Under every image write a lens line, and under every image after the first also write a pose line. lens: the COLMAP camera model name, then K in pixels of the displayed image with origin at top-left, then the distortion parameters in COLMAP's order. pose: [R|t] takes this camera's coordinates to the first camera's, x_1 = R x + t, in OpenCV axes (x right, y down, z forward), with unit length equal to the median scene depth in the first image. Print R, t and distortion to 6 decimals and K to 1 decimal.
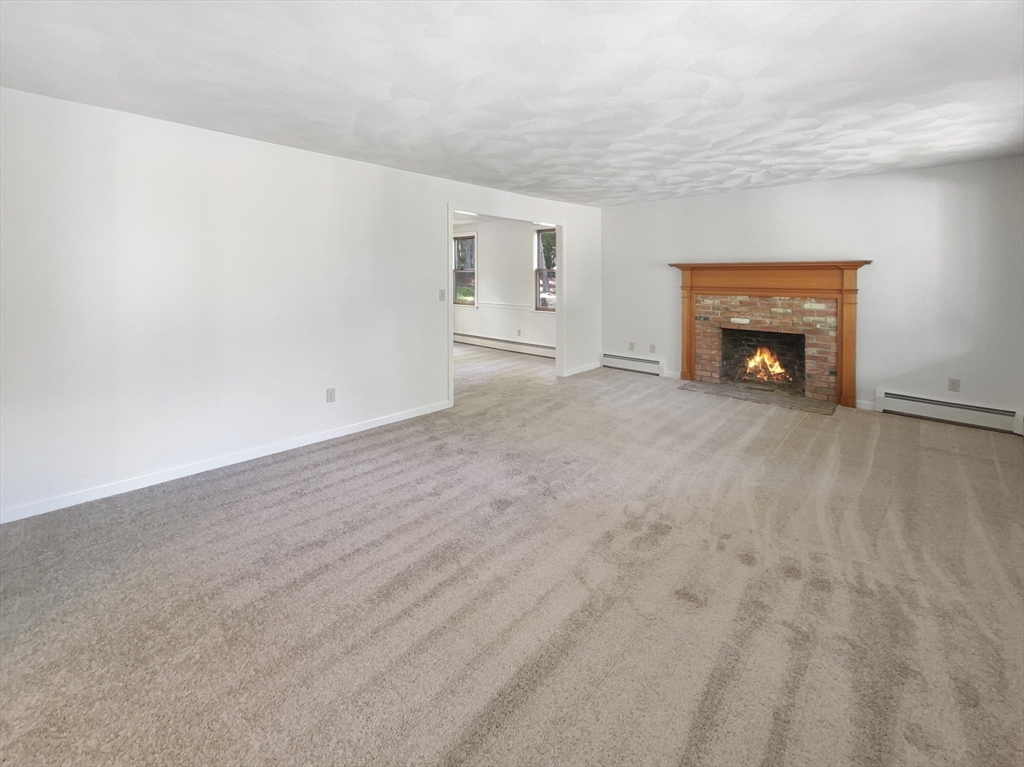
lens RADIAL K [[436.1, 0, 510.9], [0, 436.1, 280.0], [0, 0, 1]] dist [-0.012154, 0.006059]
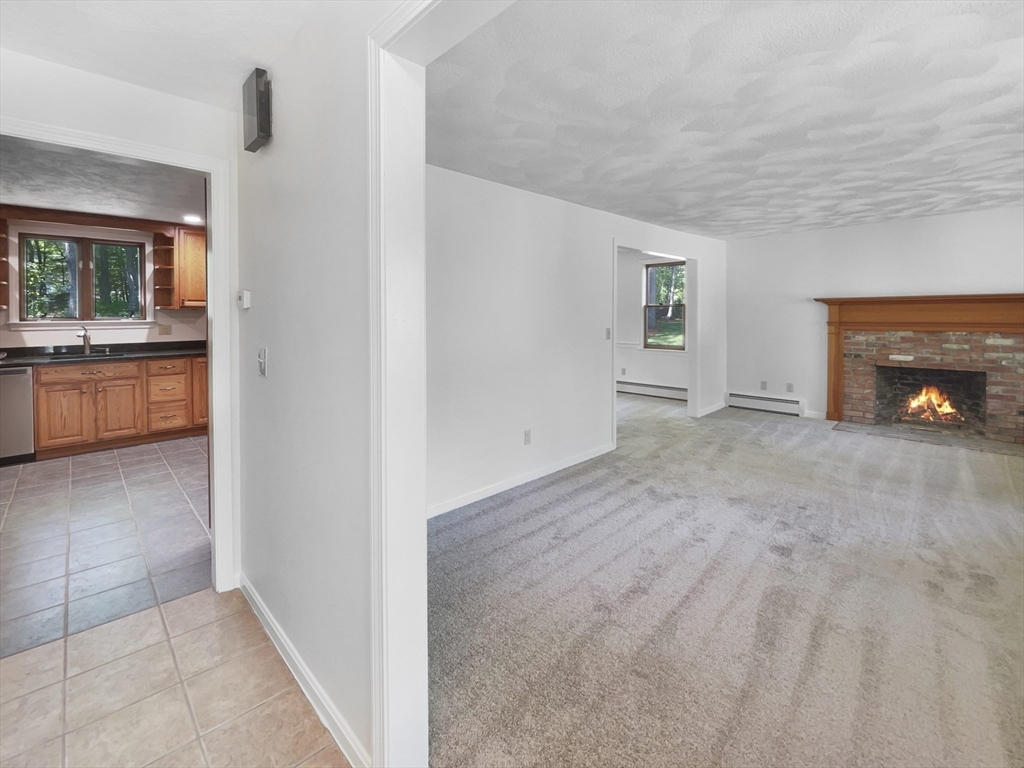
lens RADIAL K [[451.3, 0, 511.5], [0, 451.3, 322.5], [0, 0, 1]] dist [0.000040, 0.001302]
pose [[0.999227, -0.011495, -0.037598, -0.298437], [0.011941, 0.999861, 0.011661, -0.004594], [0.037459, -0.012101, 0.999225, -0.008559]]
